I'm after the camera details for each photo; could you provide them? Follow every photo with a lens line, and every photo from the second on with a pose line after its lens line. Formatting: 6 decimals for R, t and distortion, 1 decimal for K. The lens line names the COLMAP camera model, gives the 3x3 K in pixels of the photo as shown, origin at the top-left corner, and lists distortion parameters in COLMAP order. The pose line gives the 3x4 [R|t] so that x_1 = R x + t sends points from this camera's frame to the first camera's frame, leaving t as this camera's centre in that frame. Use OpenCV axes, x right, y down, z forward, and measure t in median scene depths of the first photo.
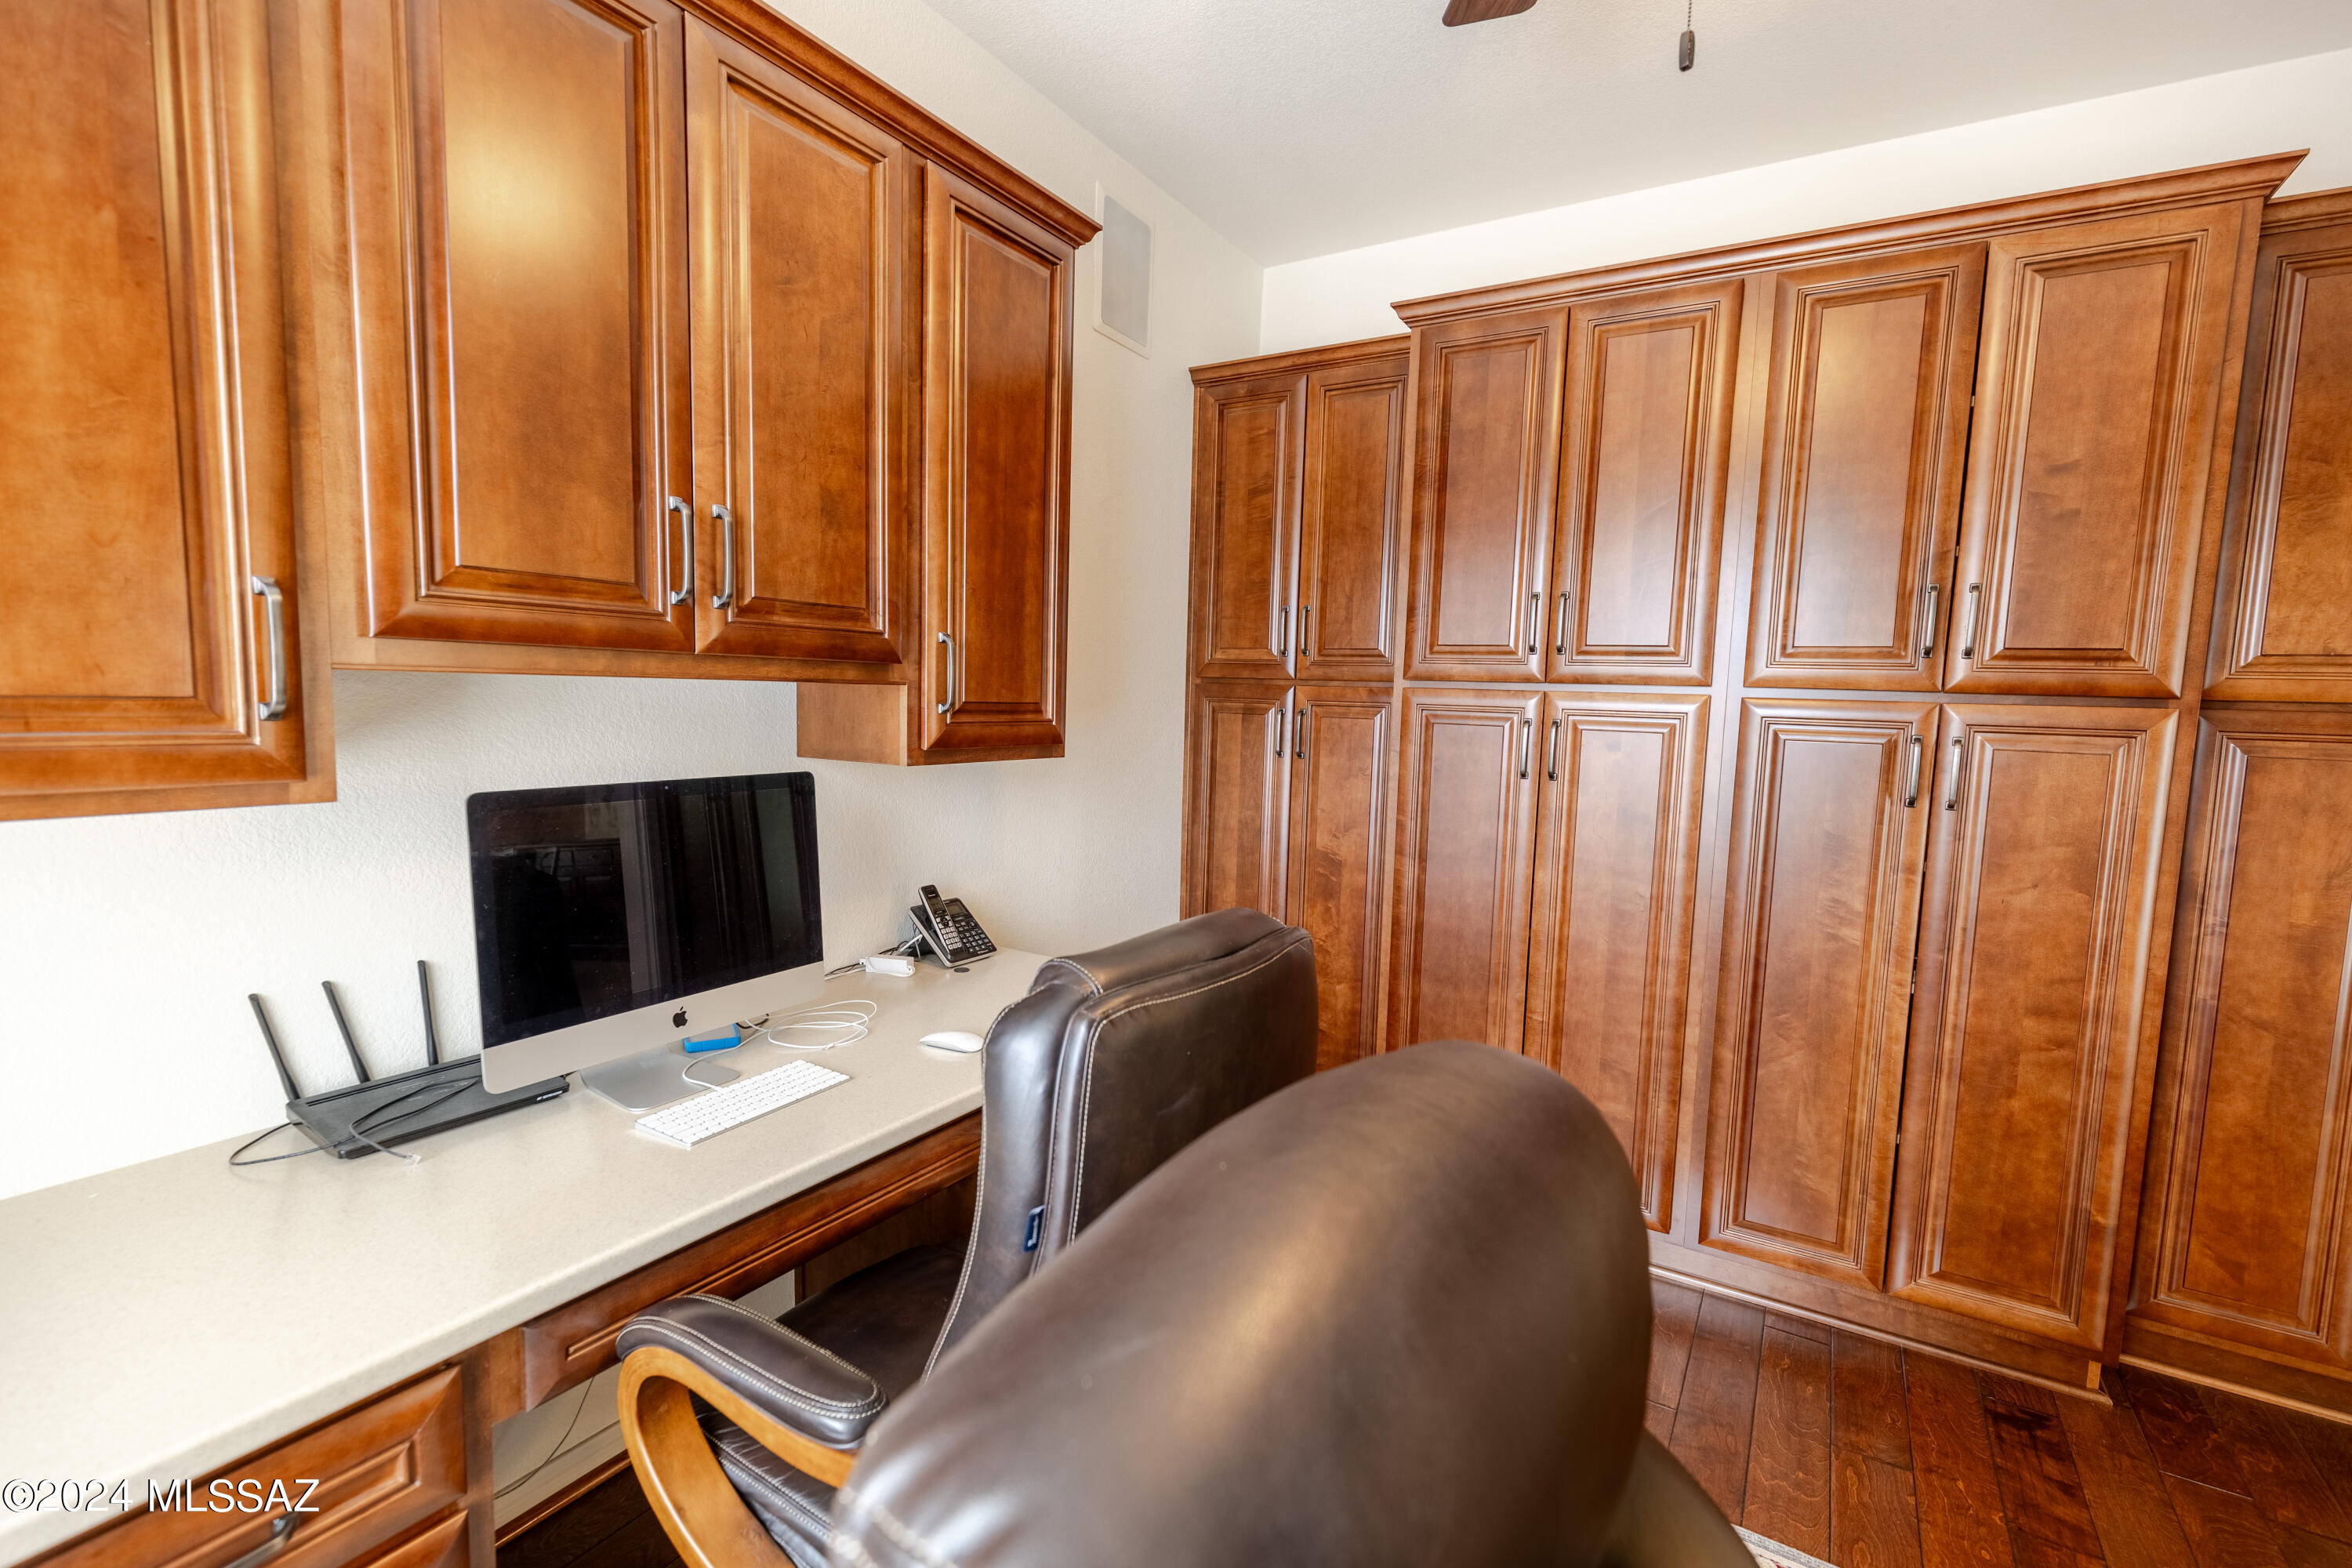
lens RADIAL K [[1090.5, 0, 1175.5], [0, 1090.5, 784.9], [0, 0, 1]] dist [0.018029, -0.000183]
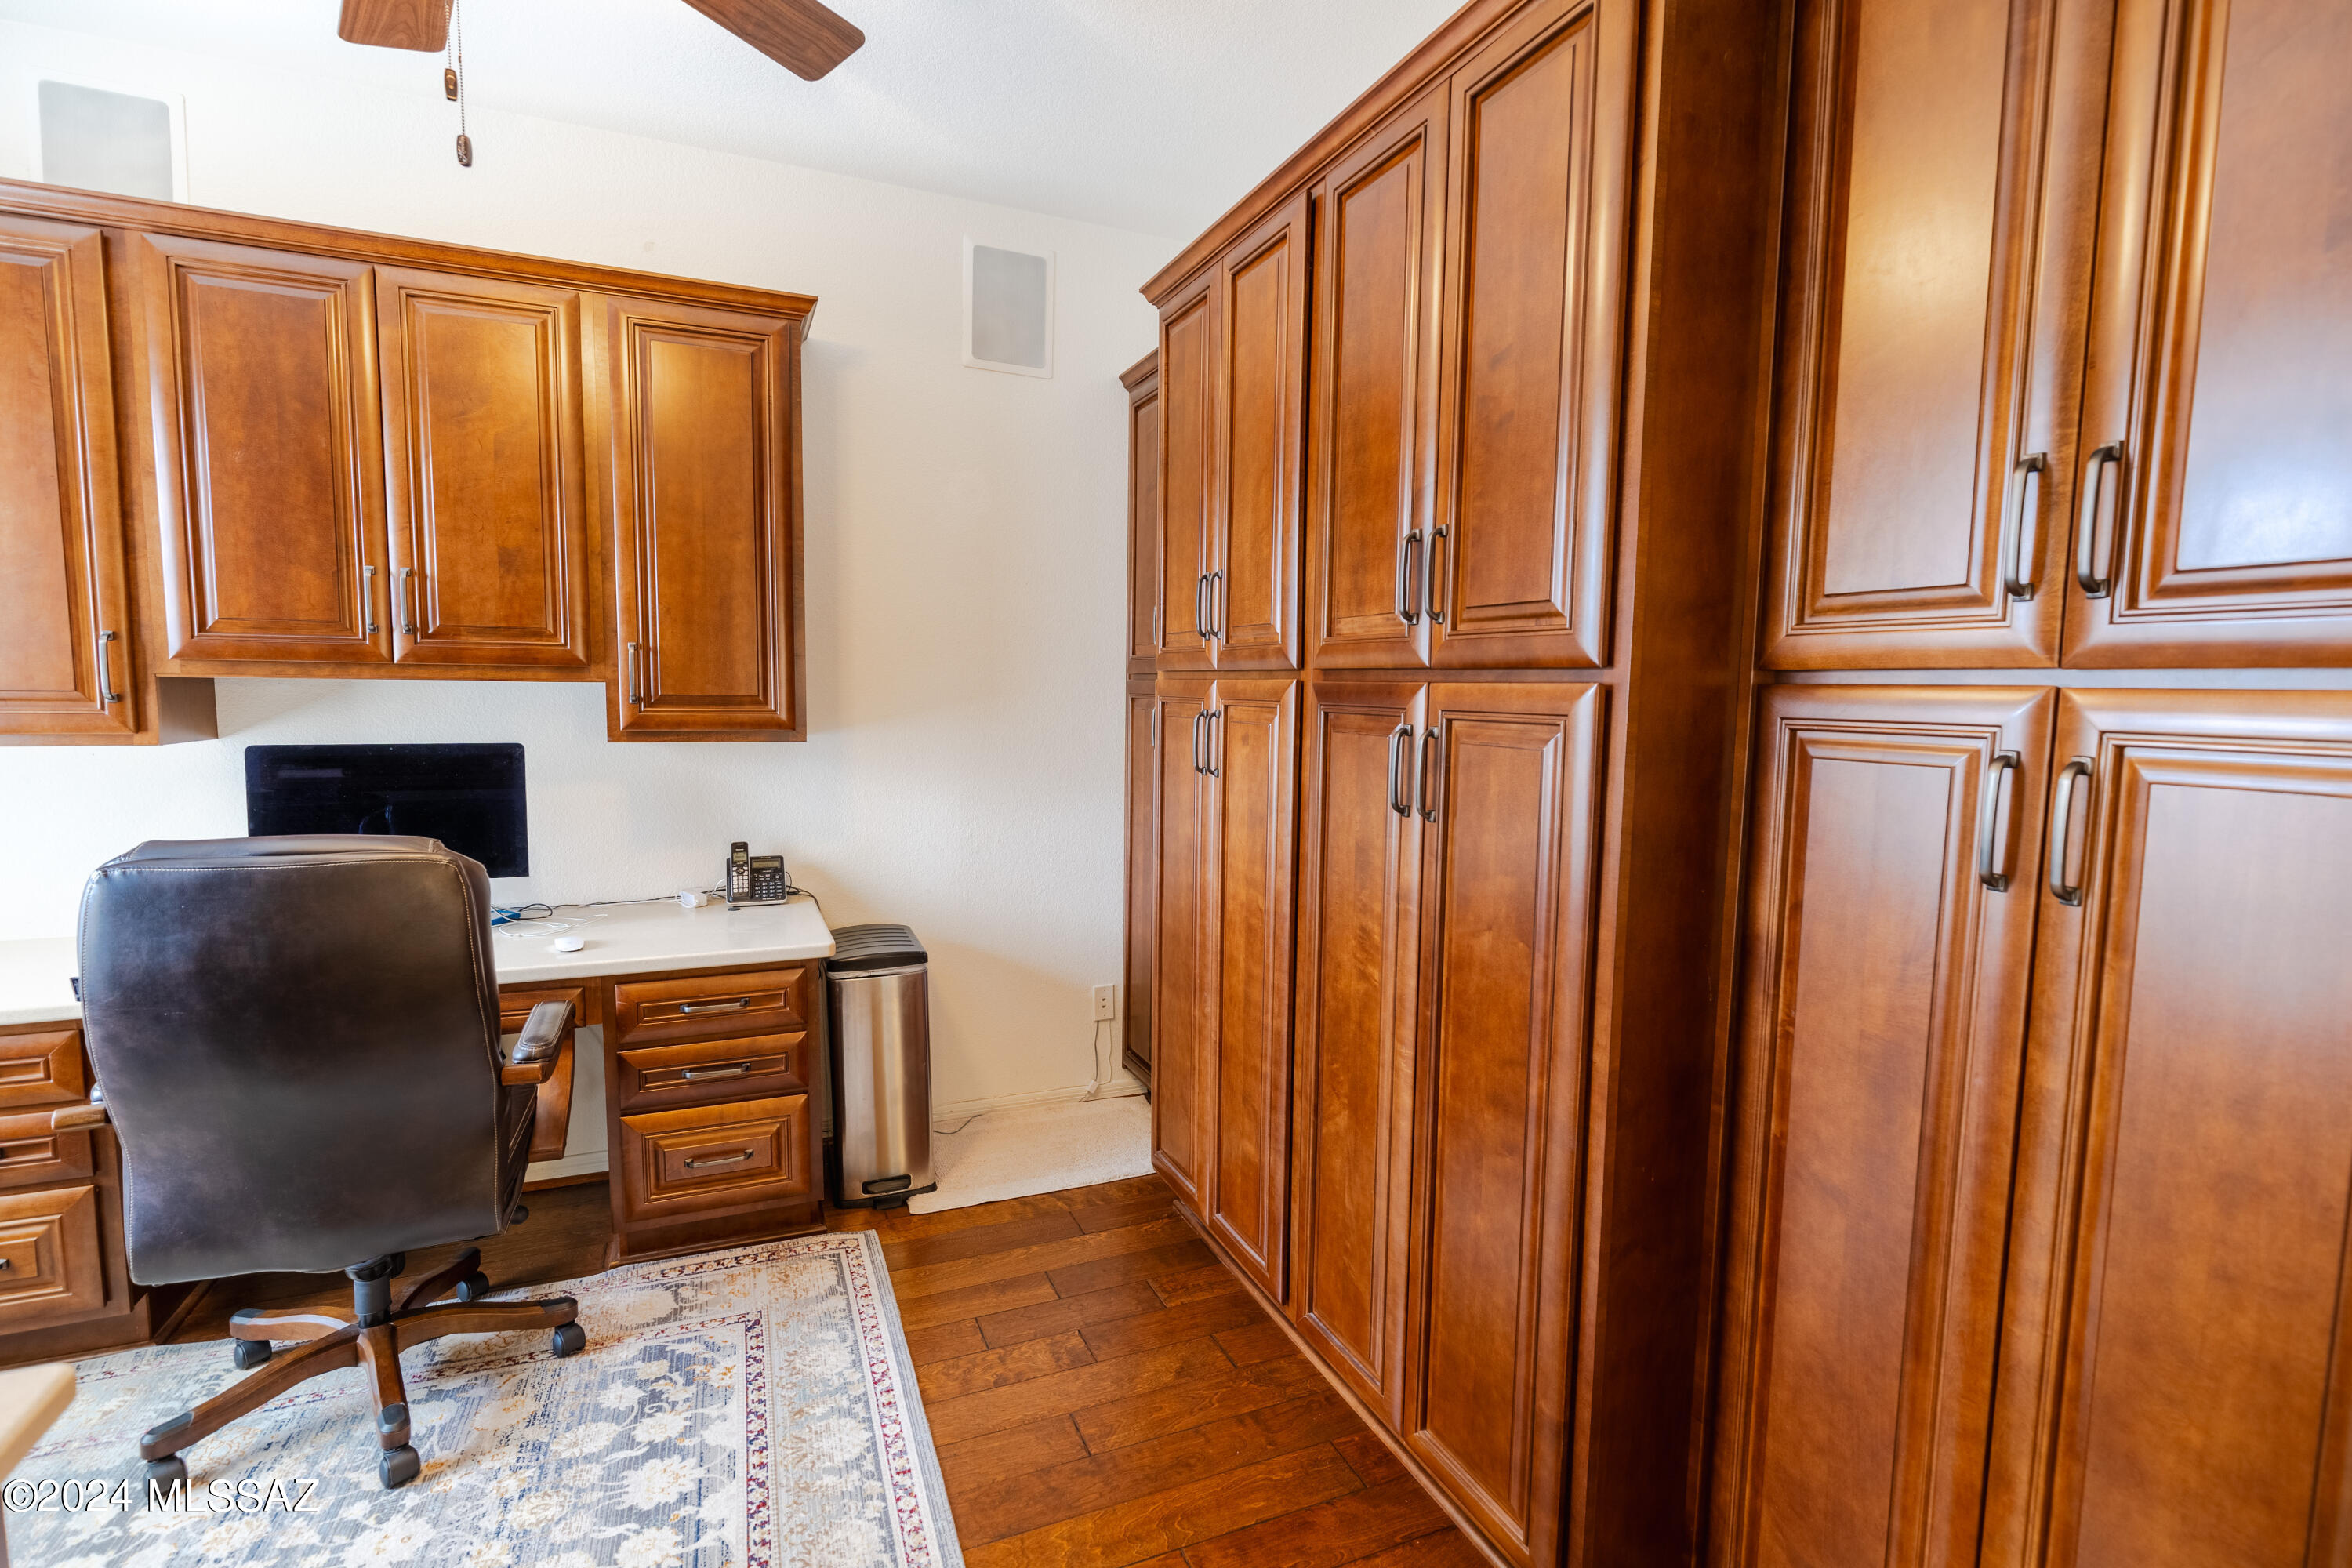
lens RADIAL K [[1125.5, 0, 1168.7], [0, 1125.5, 782.0], [0, 0, 1]] dist [0.004620, 0.000107]
pose [[0.802994, 0.032982, -0.595073, 1.262916], [-0.041574, 0.999135, -0.000723, 0.004665], [0.594535, 0.025320, 0.803671, 0.322888]]
